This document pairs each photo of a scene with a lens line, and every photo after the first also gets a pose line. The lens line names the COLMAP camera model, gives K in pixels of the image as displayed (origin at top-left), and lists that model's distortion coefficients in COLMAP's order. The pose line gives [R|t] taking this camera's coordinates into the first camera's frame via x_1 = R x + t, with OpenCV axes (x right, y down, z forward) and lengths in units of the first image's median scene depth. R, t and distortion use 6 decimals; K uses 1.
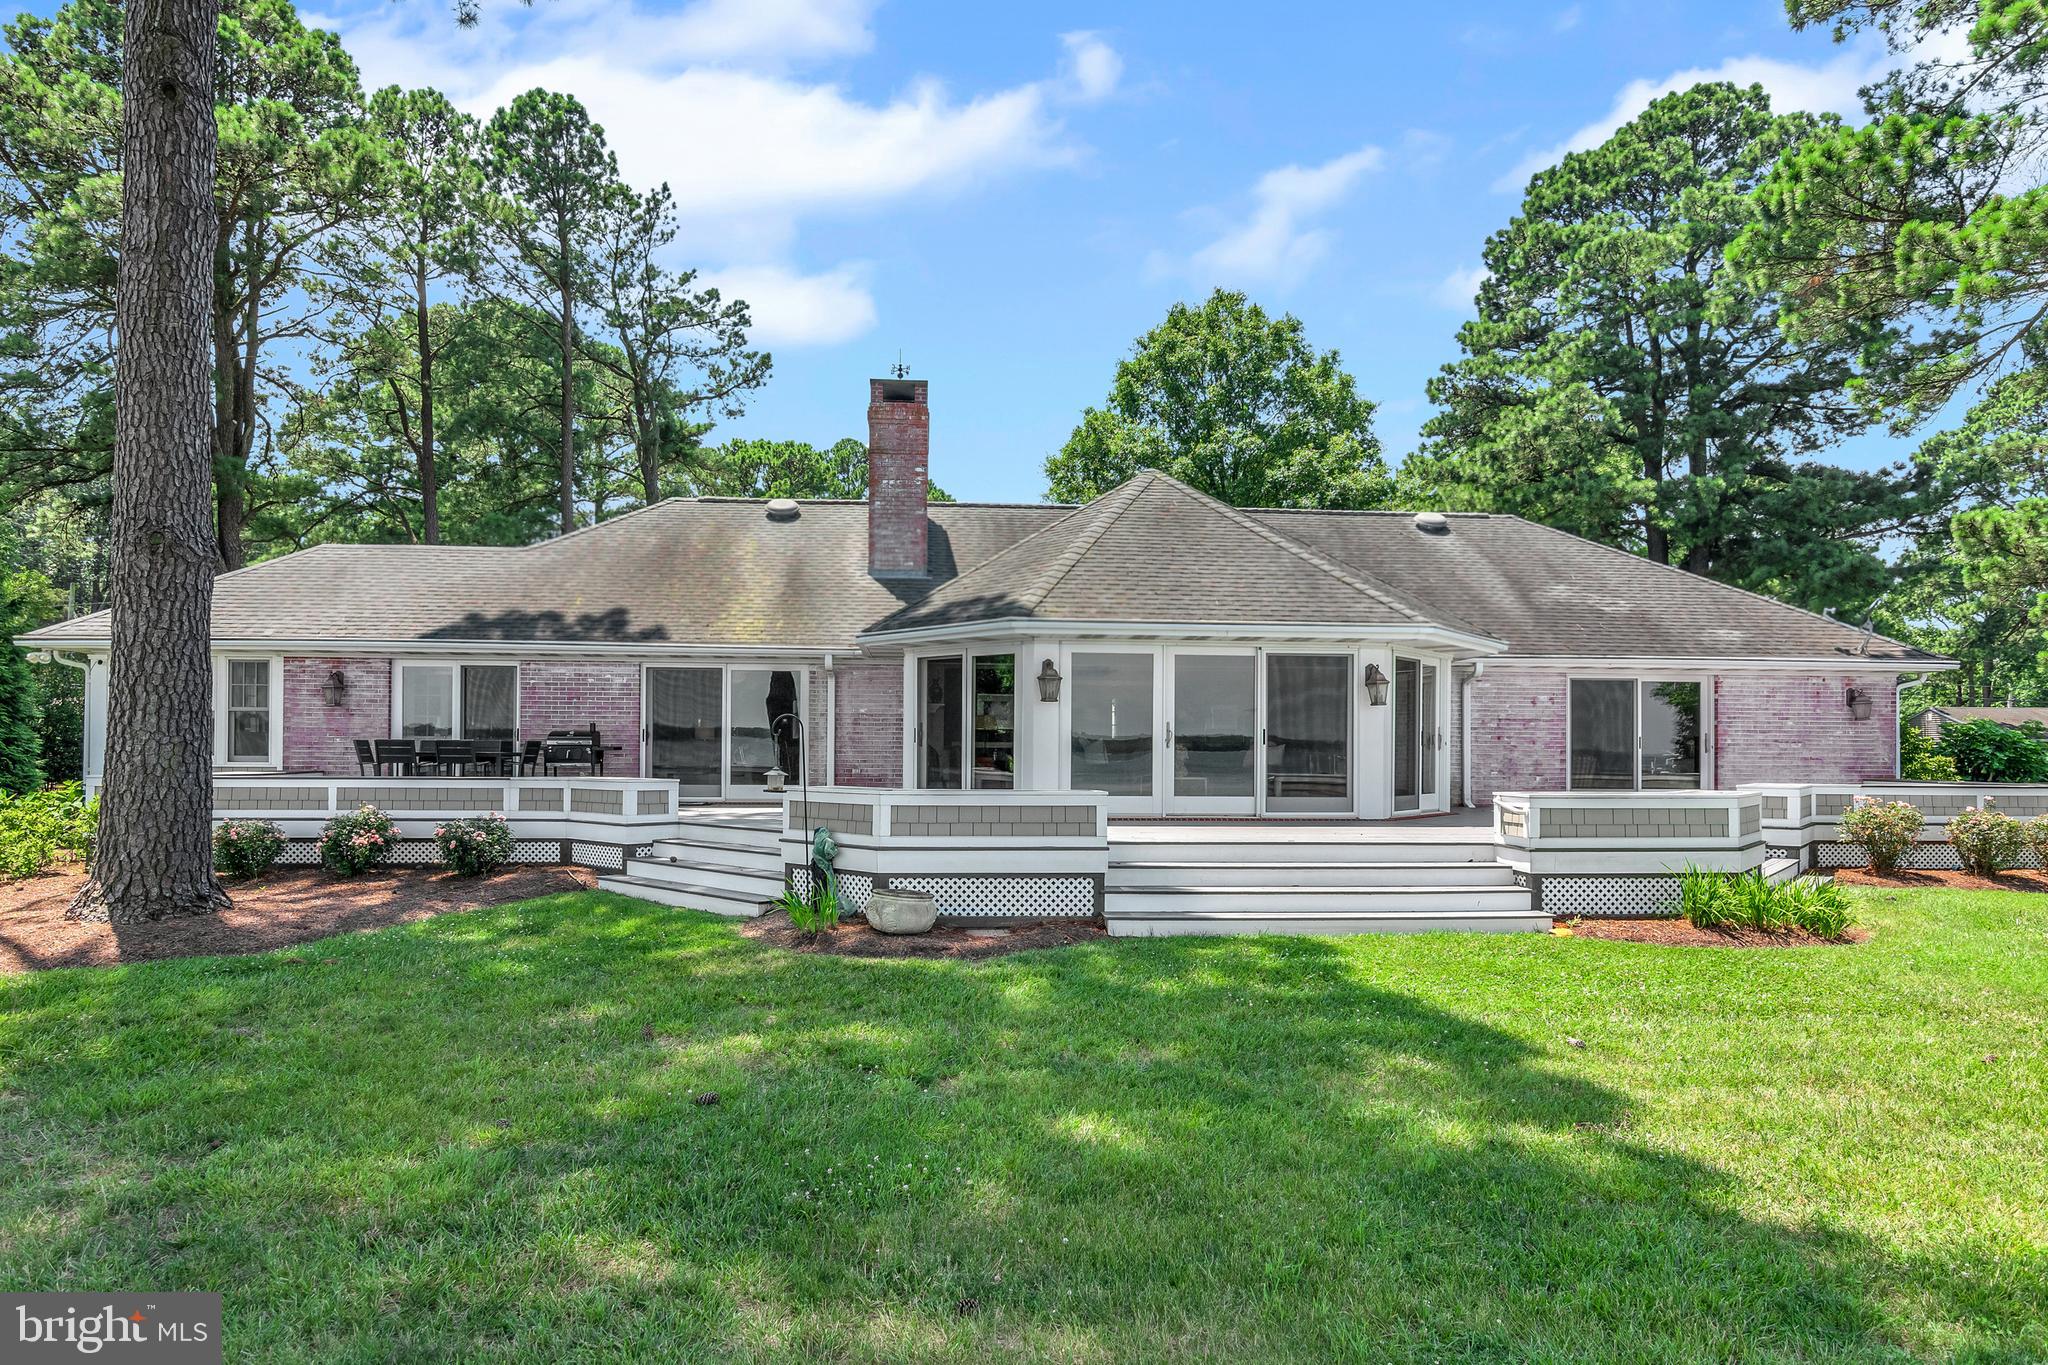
lens RADIAL K [[1157.0, 0, 1024.0], [0, 1157.0, 682.5], [0, 0, 1]] dist [-0.000613, -0.000016]
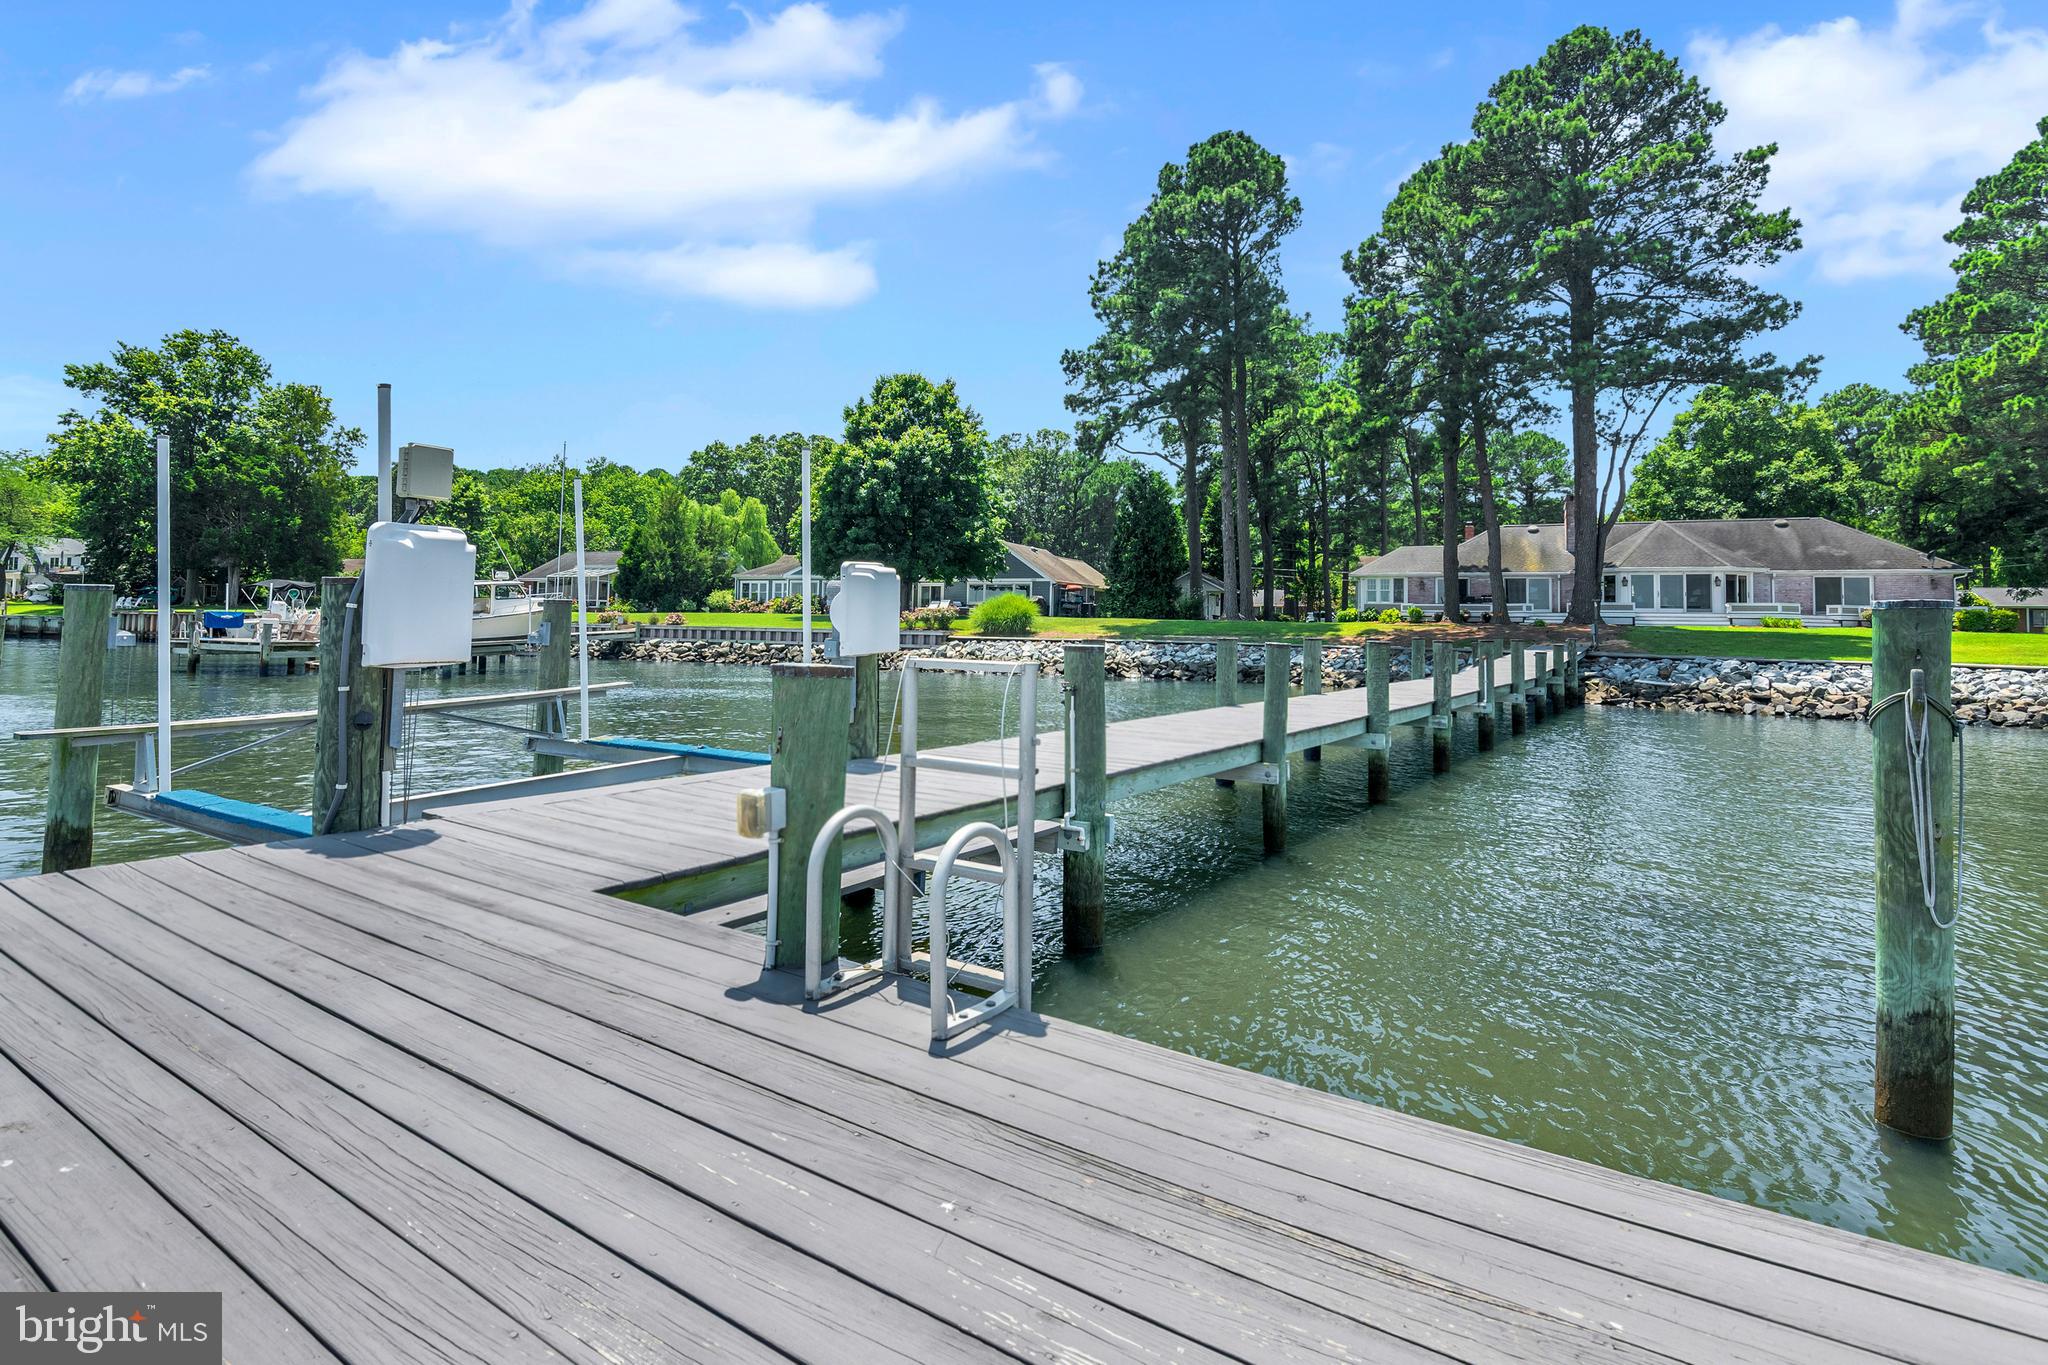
lens RADIAL K [[1060.9, 0, 982.0], [0, 1060.9, 590.4], [0, 0, 1]] dist [-0.002707, -0.001501]
pose [[0.854377, -0.009460, -0.519568, 0.016744], [0.019498, 0.999714, 0.013861, -0.045944], [0.519288, -0.021973, 0.854317, -2.383421]]
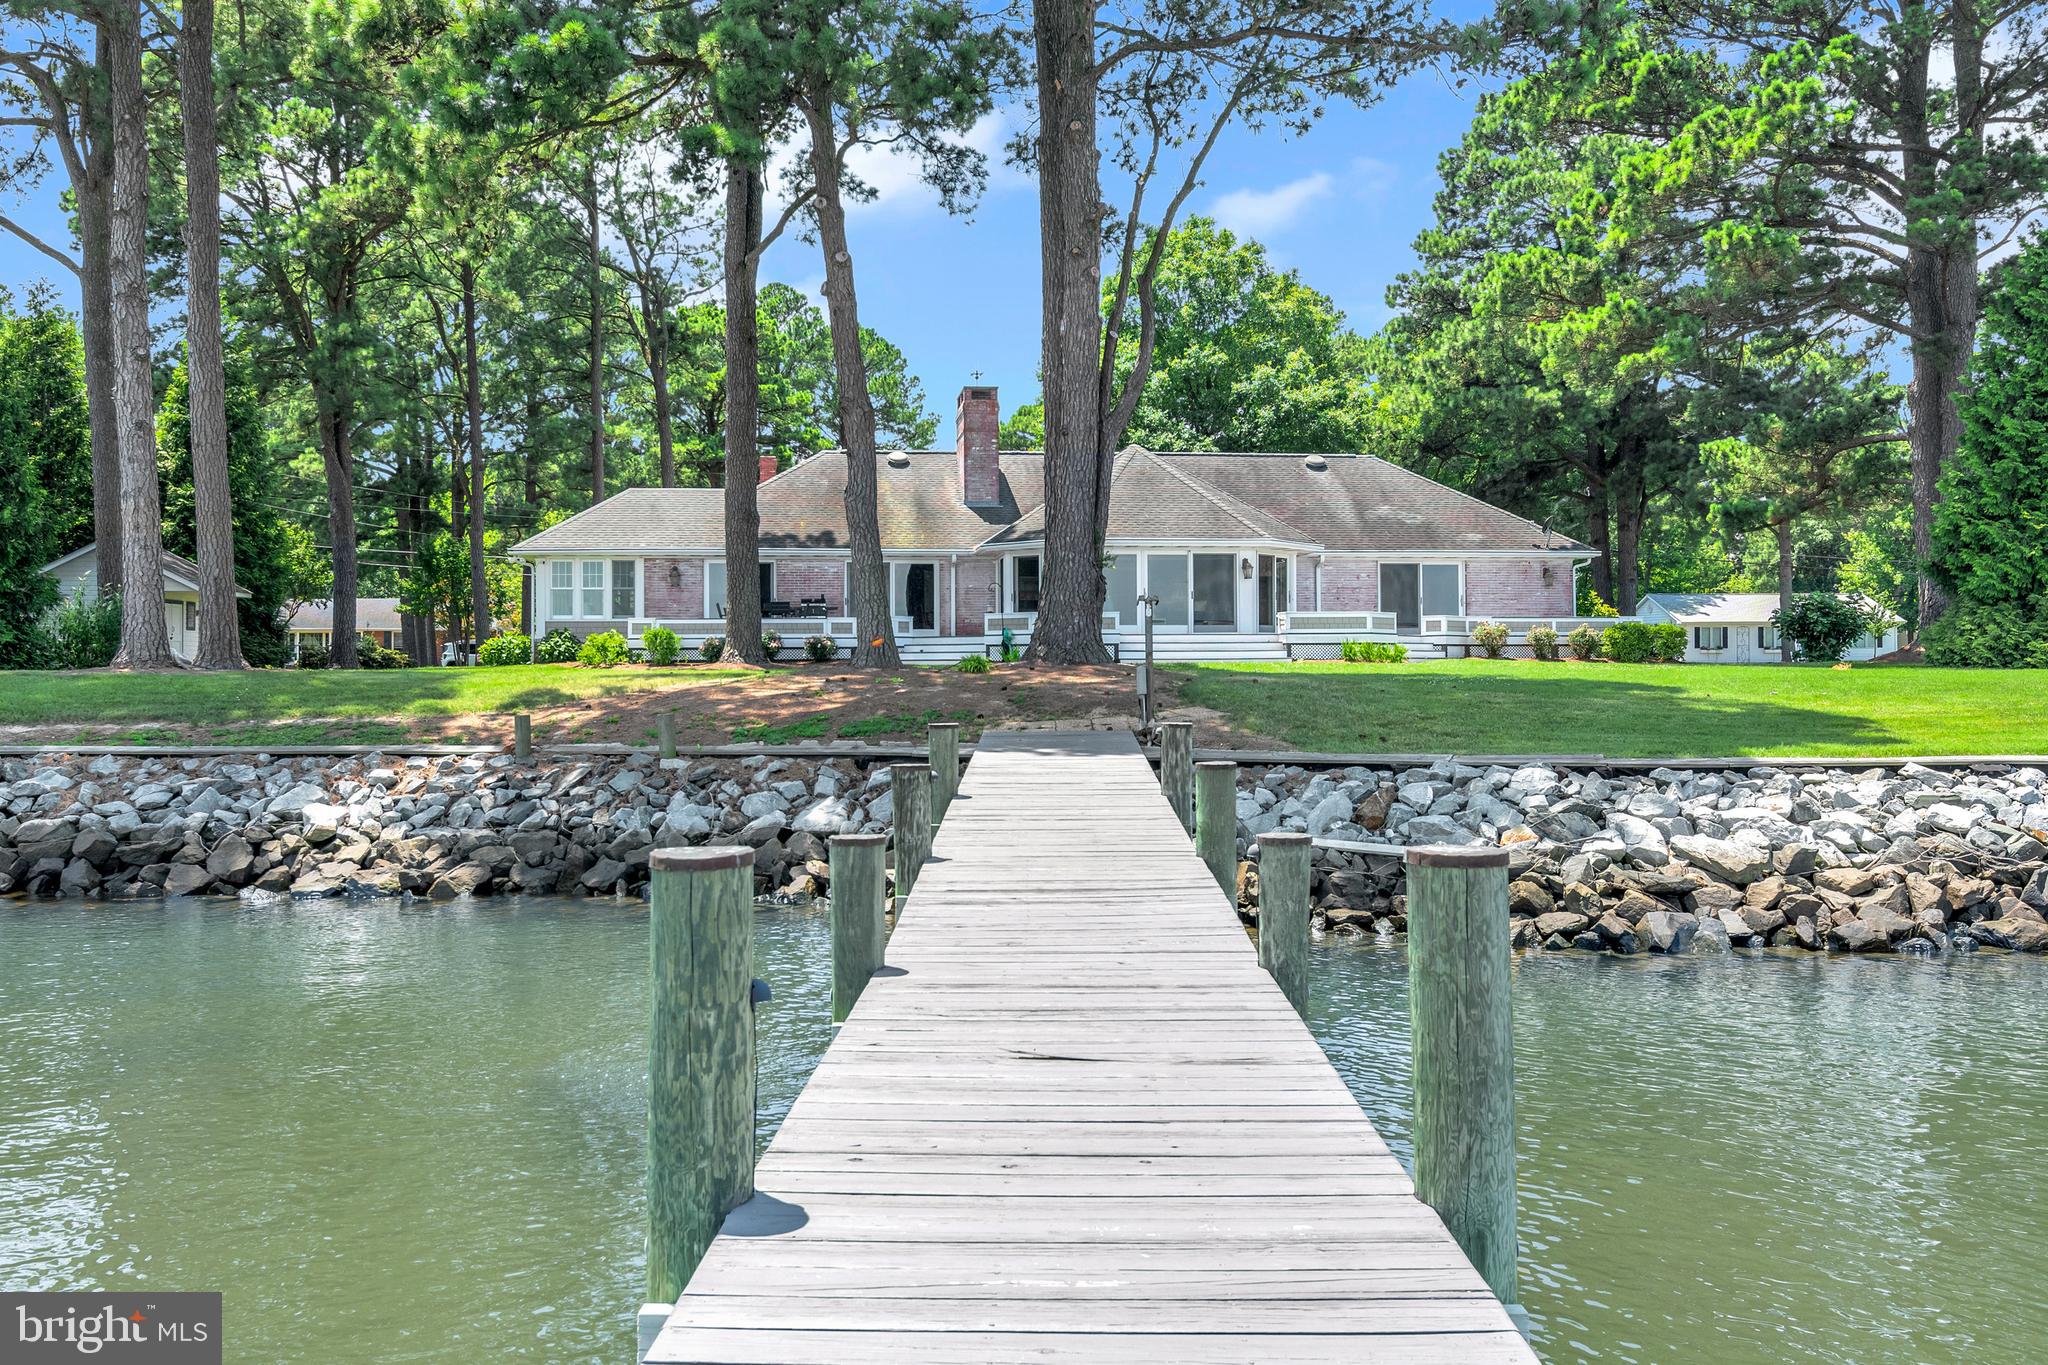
lens RADIAL K [[1751.7, 0, 1022.4], [0, 1751.7, 597.8], [0, 0, 1]] dist [-0.008095, -0.001922]
pose [[0.998869, -0.010513, 0.046380, -0.151543], [0.009681, 0.999789, 0.018125, -0.004300], [-0.046560, -0.017656, 0.998759, -1.347234]]
